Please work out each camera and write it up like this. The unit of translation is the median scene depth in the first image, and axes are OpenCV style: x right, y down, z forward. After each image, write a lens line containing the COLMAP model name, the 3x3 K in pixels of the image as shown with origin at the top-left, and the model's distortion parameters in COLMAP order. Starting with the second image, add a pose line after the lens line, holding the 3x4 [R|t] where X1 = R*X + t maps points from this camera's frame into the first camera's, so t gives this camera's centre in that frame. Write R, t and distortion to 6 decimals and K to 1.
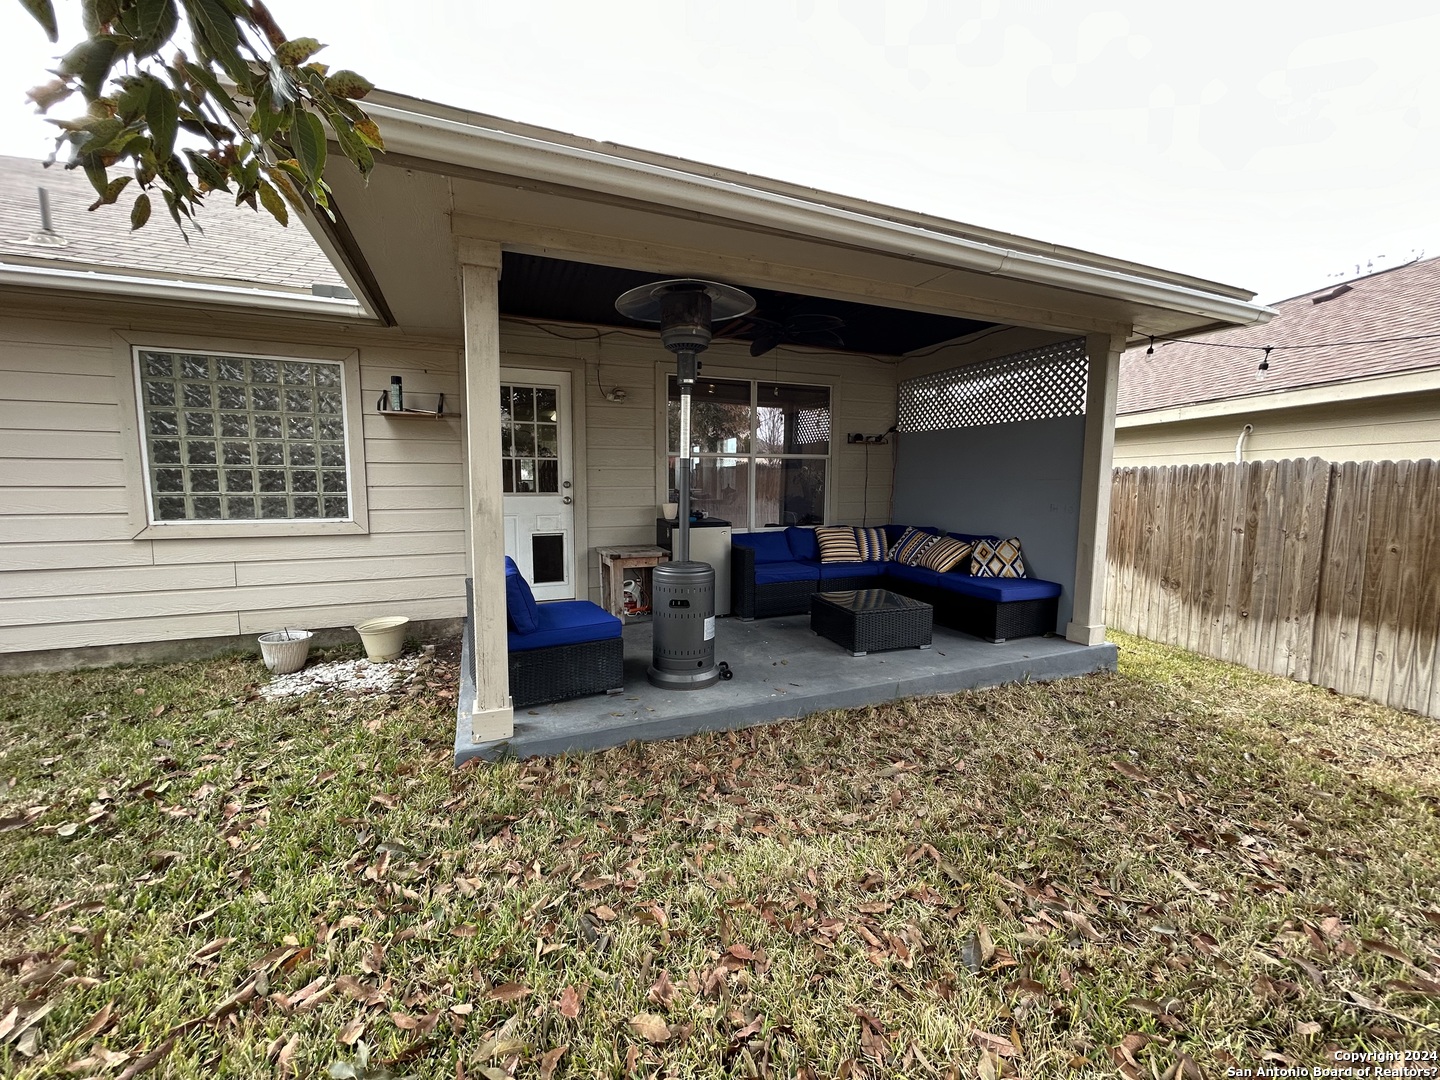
lens RADIAL K [[577.2, 0, 720.4], [0, 577.2, 539.7], [0, 0, 1]] dist [-0.001152, 0.000152]
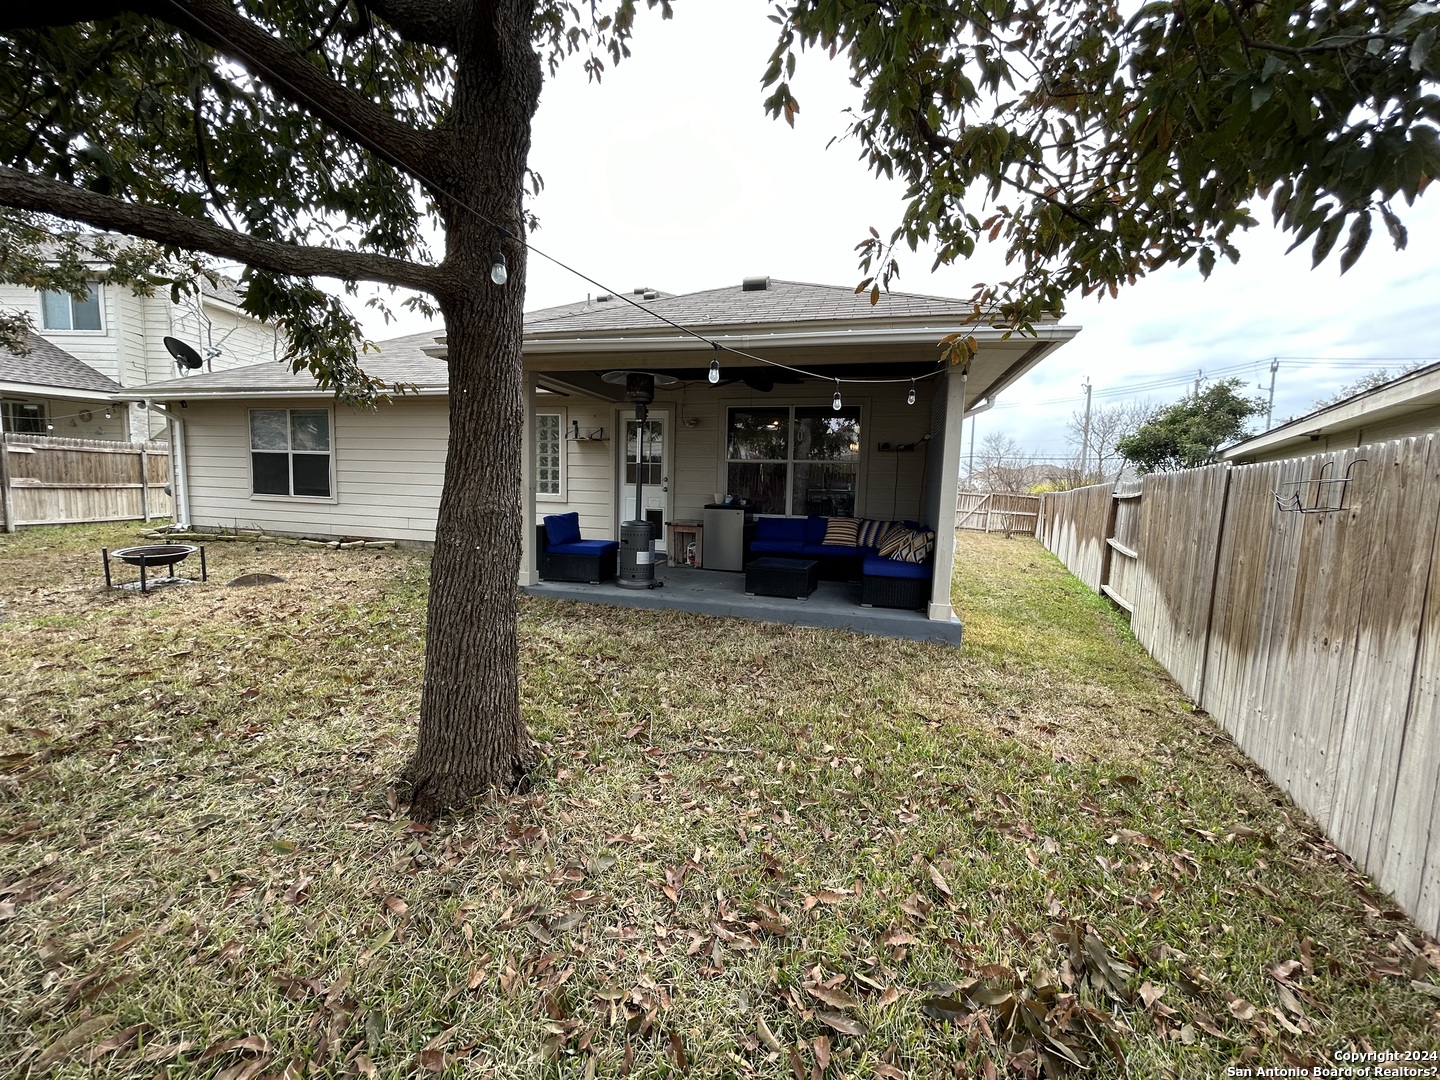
lens RADIAL K [[577.2, 0, 722.6], [0, 577.2, 542.7], [0, 0, 1]] dist [-0.001152, 0.000152]
pose [[0.795032, 0.084300, -0.600680, 0.855981], [-0.085242, 0.995996, 0.026957, 0.024866], [0.600547, 0.029772, 0.799035, -0.197492]]
